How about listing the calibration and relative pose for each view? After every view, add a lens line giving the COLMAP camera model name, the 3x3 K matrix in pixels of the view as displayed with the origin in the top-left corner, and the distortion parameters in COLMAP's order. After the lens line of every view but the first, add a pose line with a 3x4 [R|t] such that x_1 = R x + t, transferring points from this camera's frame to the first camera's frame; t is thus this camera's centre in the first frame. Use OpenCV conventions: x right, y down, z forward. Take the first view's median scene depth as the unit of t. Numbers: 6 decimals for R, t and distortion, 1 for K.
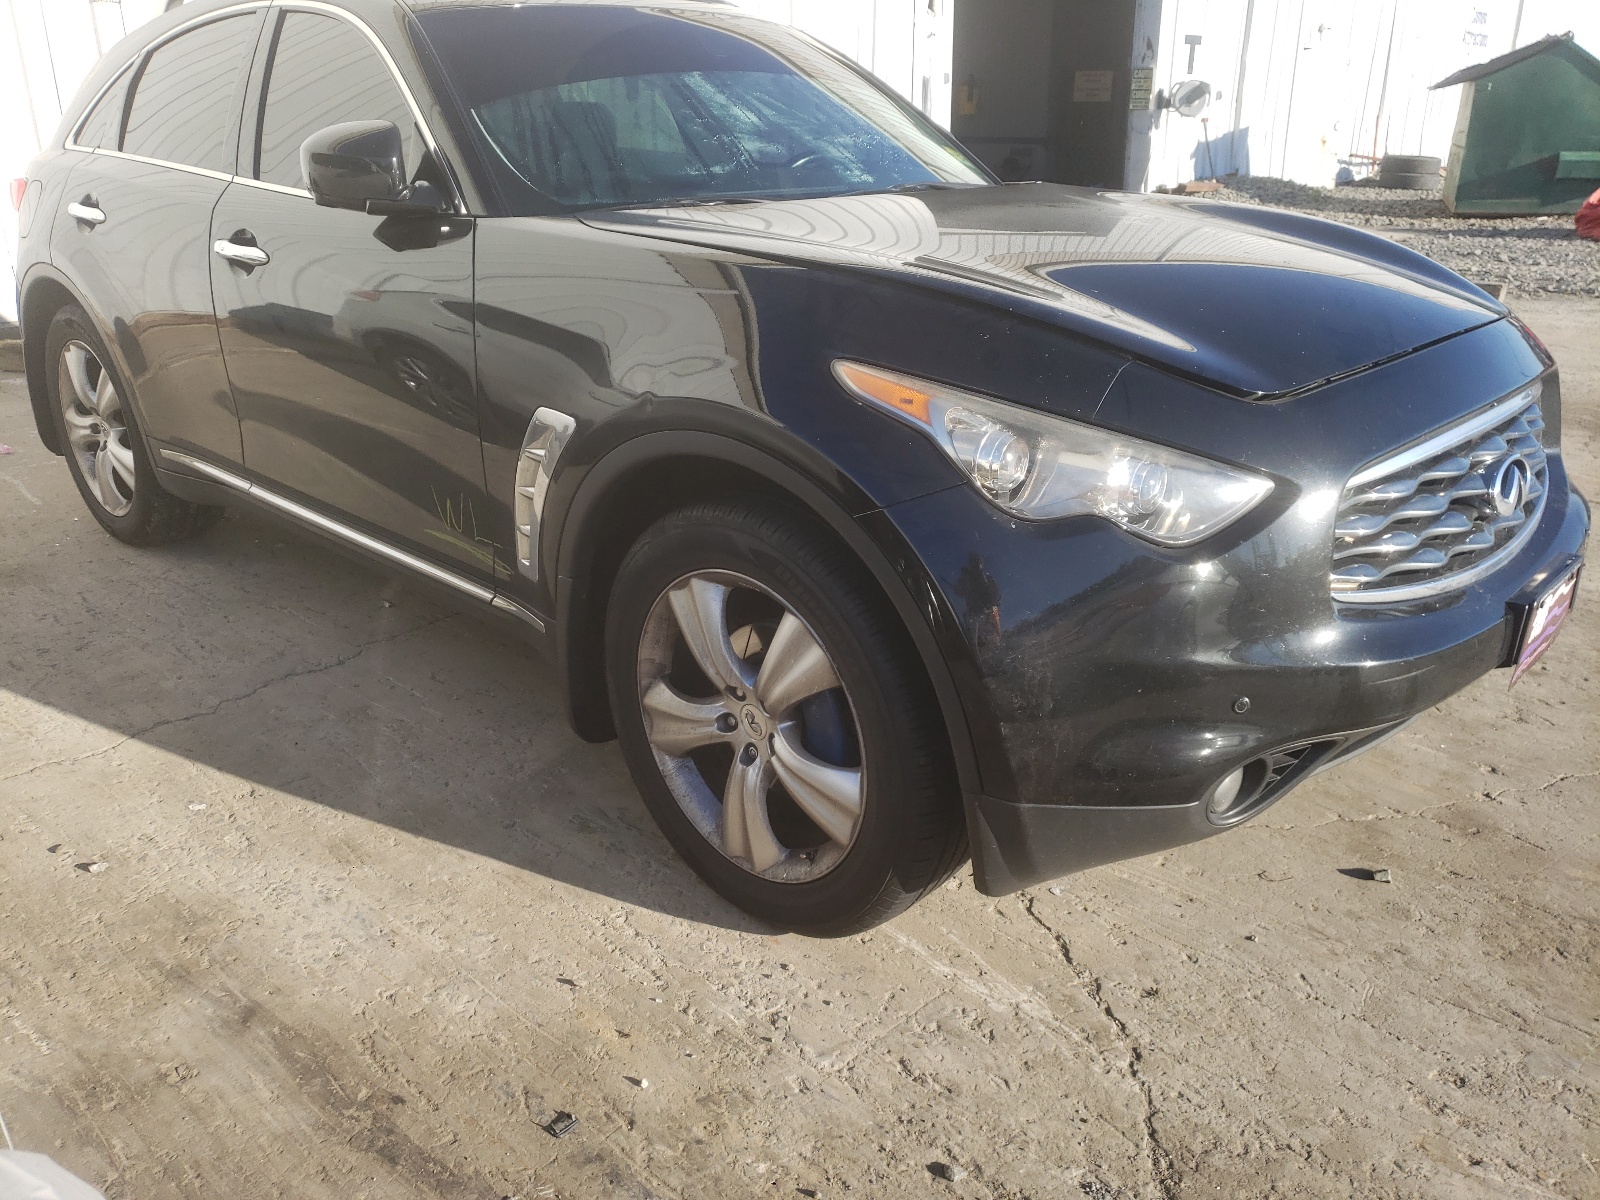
lens RADIAL K [[1205.8, 0, 807.5], [0, 1205.8, 588.7], [0, 0, 1]] dist [0.001655, 0.029272]
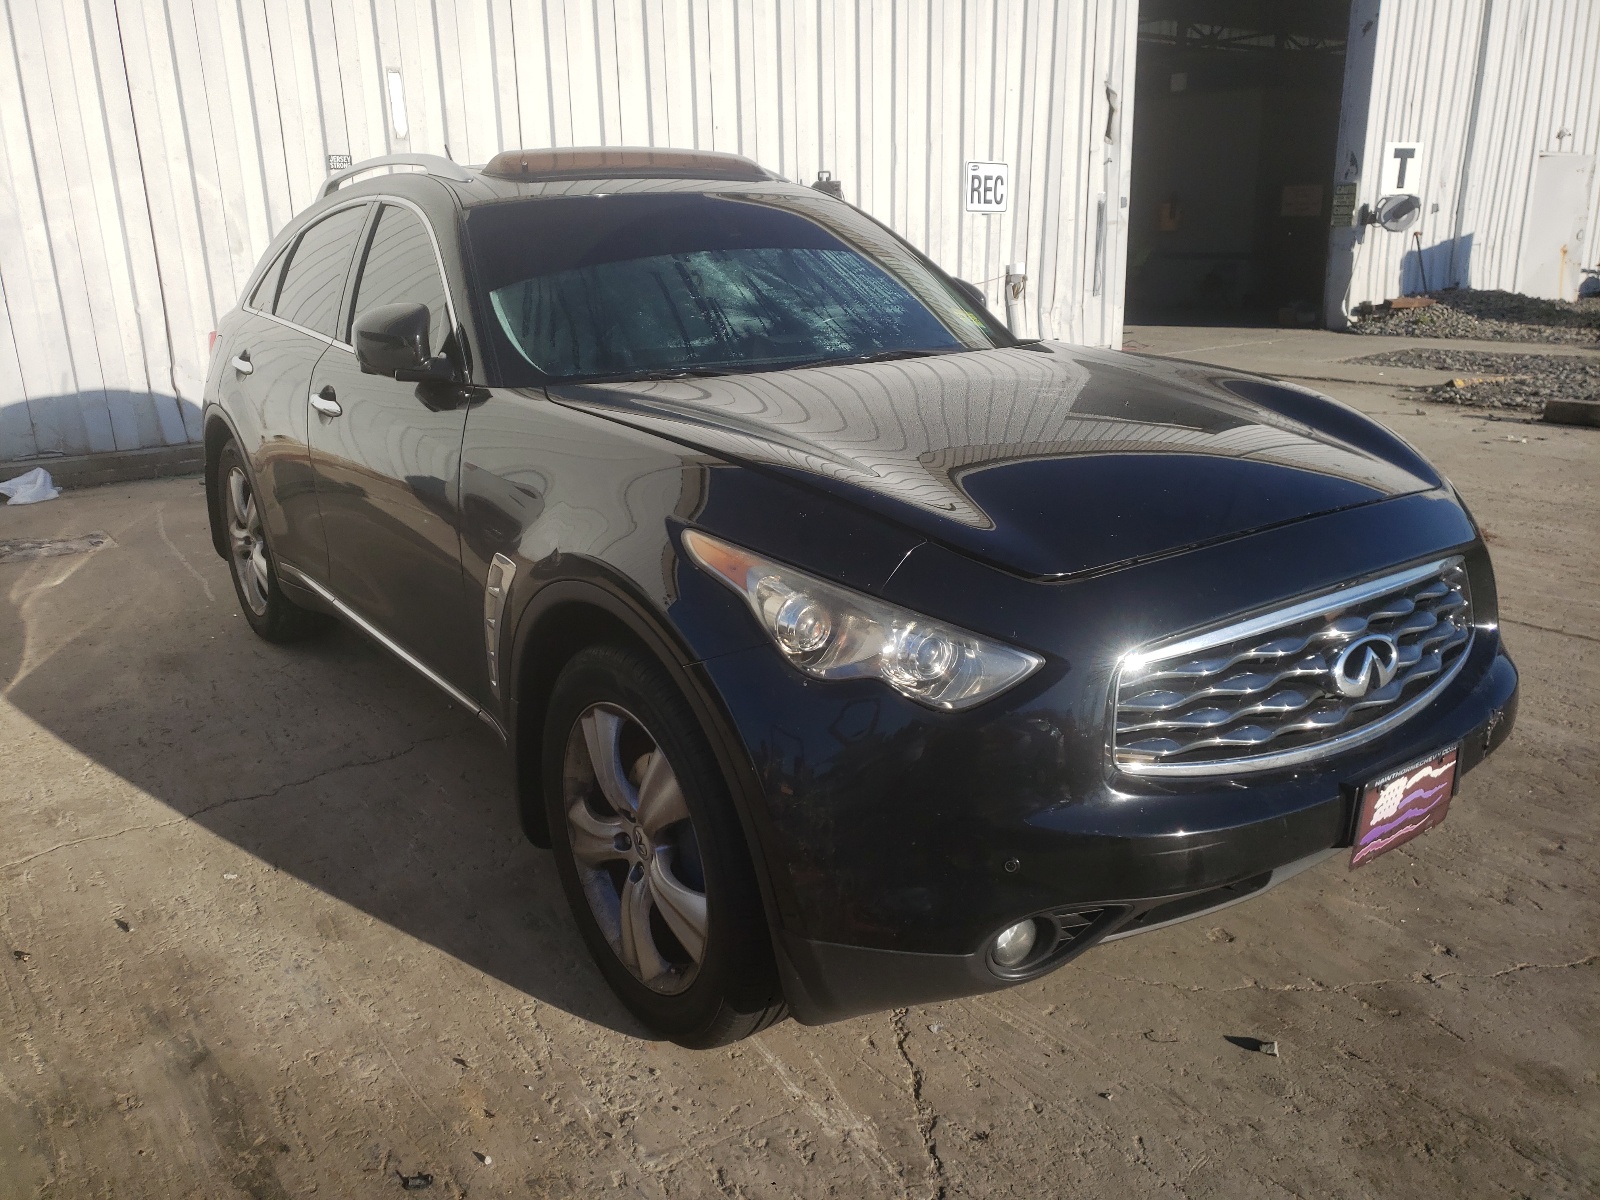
lens RADIAL K [[1205.8, 0, 791.8], [0, 1205.8, 599.6], [0, 0, 1]] dist [0.001655, 0.029272]
pose [[0.980984, 0.041003, -0.189709, 0.280699], [-0.054975, 0.996102, -0.068983, -0.042130], [0.186141, 0.078101, 0.979414, -0.079509]]
